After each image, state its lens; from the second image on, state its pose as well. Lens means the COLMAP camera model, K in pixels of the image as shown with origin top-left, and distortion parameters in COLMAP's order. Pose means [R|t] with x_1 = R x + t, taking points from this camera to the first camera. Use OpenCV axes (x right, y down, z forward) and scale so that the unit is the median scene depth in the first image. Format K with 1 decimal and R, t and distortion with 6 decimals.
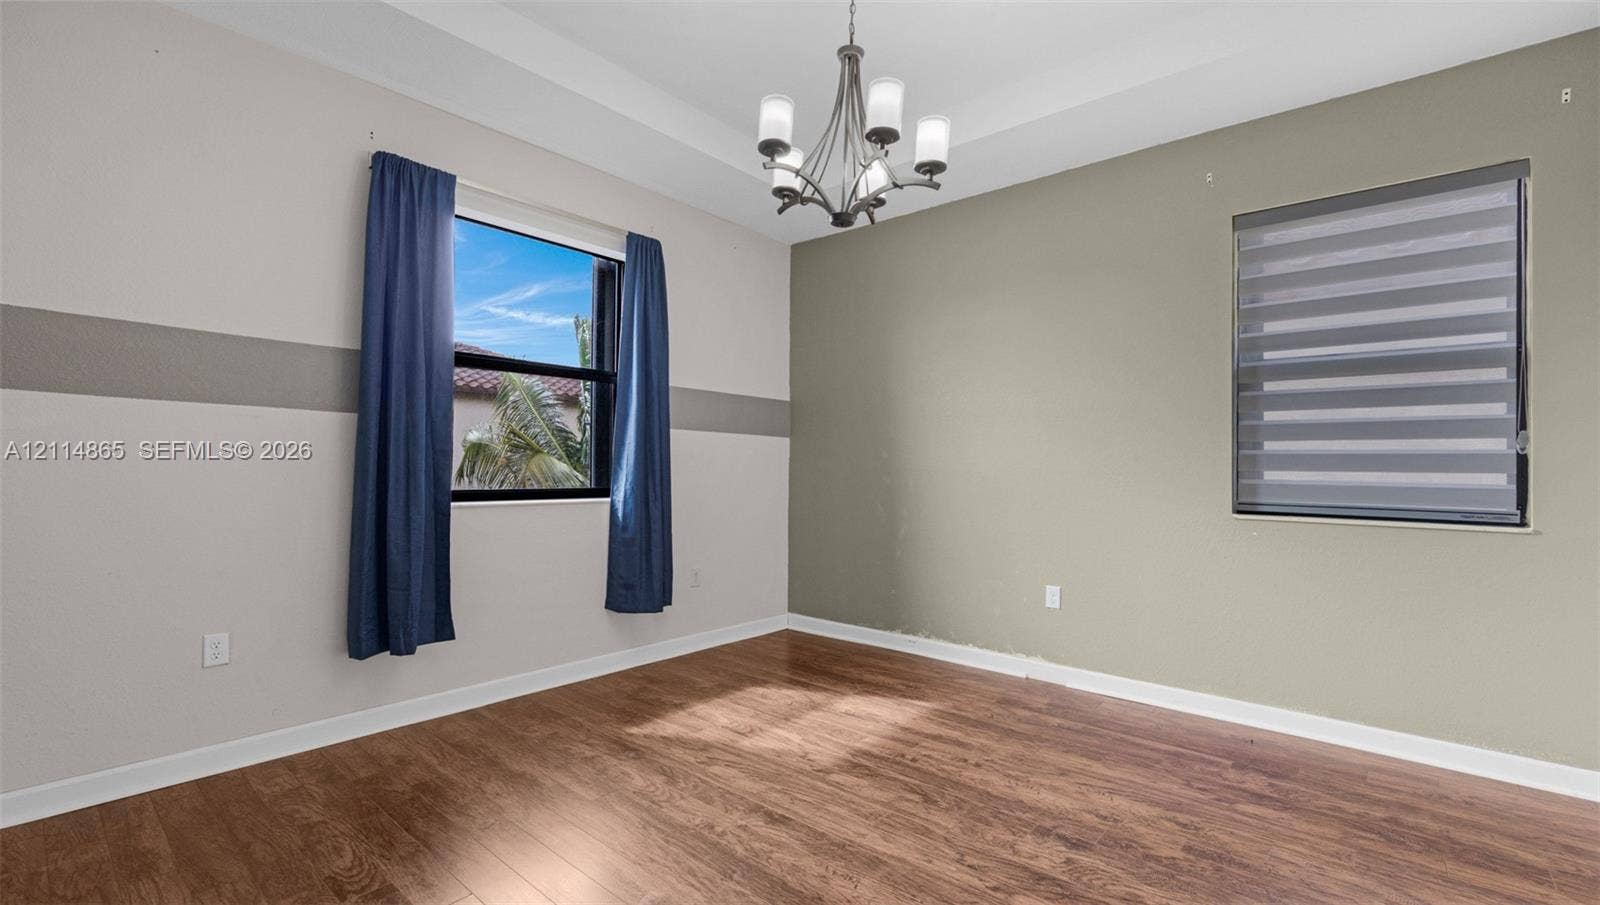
lens RADIAL K [[695.3, 0, 799.3], [0, 695.3, 458.5], [0, 0, 1]] dist [0.003799, 0.000338]
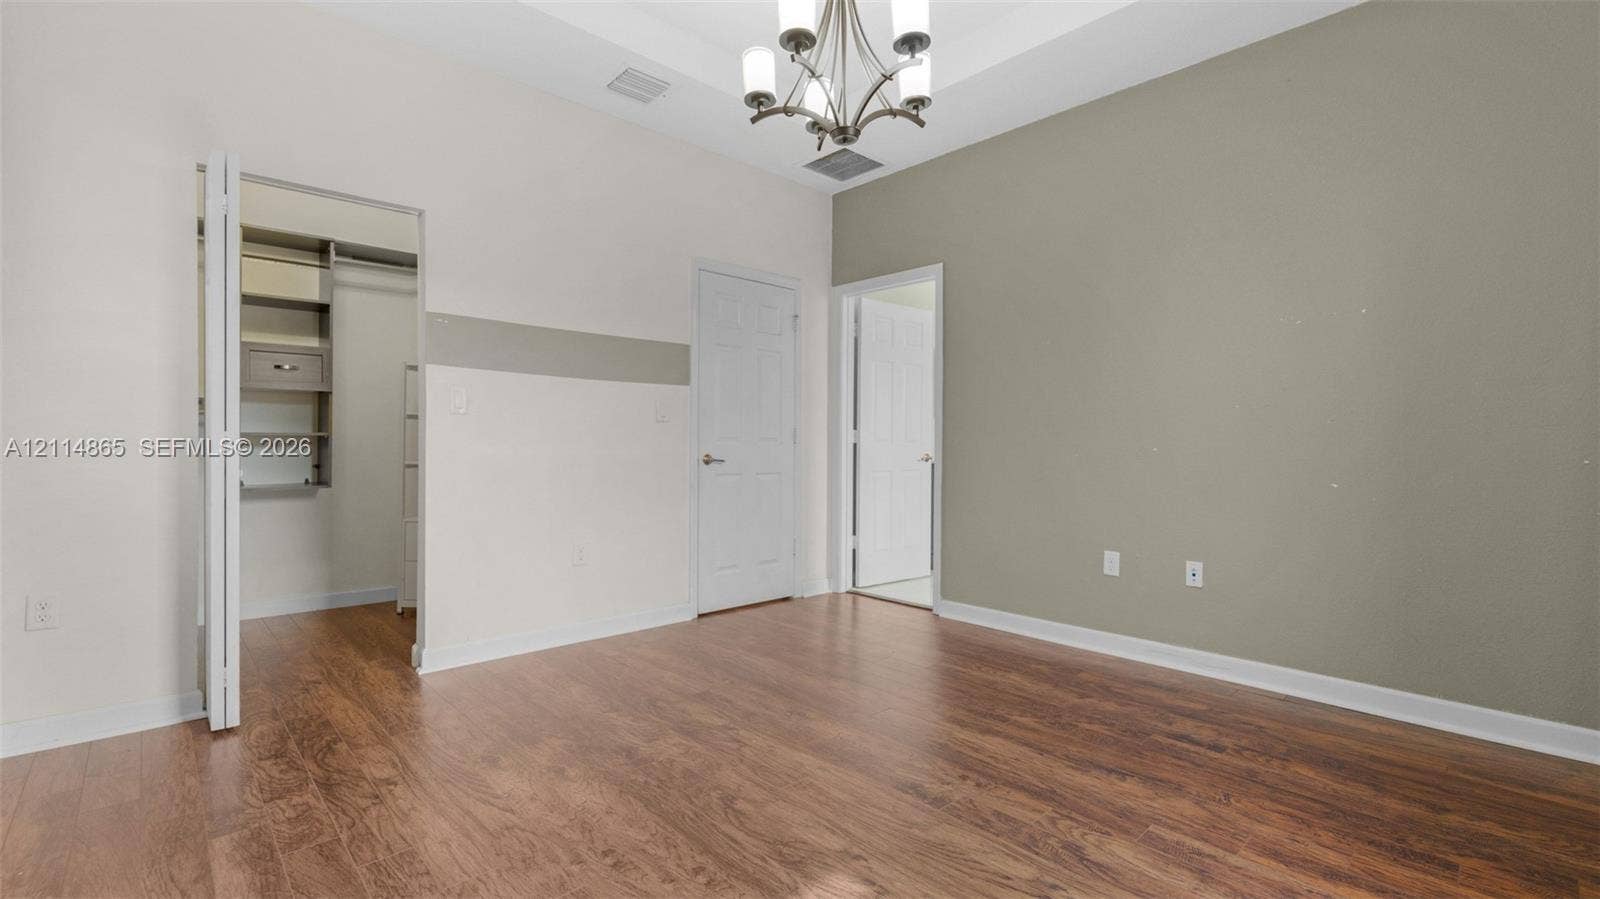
lens RADIAL K [[692.3, 0, 795.7], [0, 692.3, 445.5], [0, 0, 1]] dist [0.004192, 0.000391]
pose [[-0.993952, -0.015190, 0.108761, 0.021678], [-0.016690, 0.999778, -0.012895, 0.073728], [-0.108541, -0.014633, -0.993984, 1.676446]]
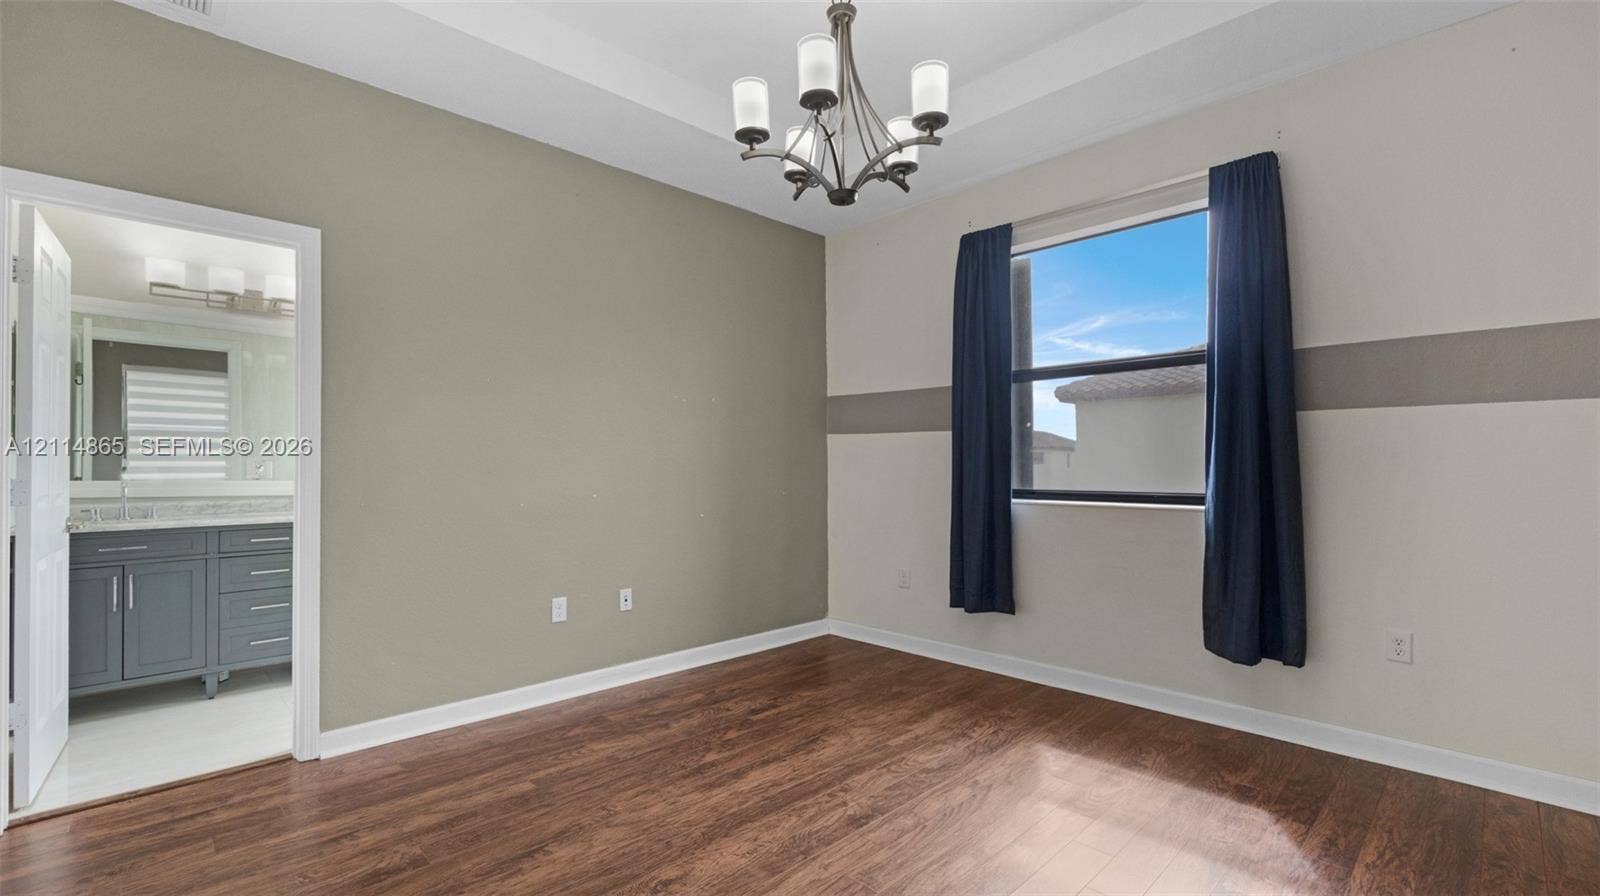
lens RADIAL K [[692.3, 0, 796.0], [0, 692.3, 459.6], [0, 0, 1]] dist [0.004192, 0.000391]
pose [[-0.087891, -0.018432, -0.995960, 0.850106], [0.015226, 0.999687, -0.019844, 0.016584], [0.996014, -0.016909, -0.087583, 0.877888]]
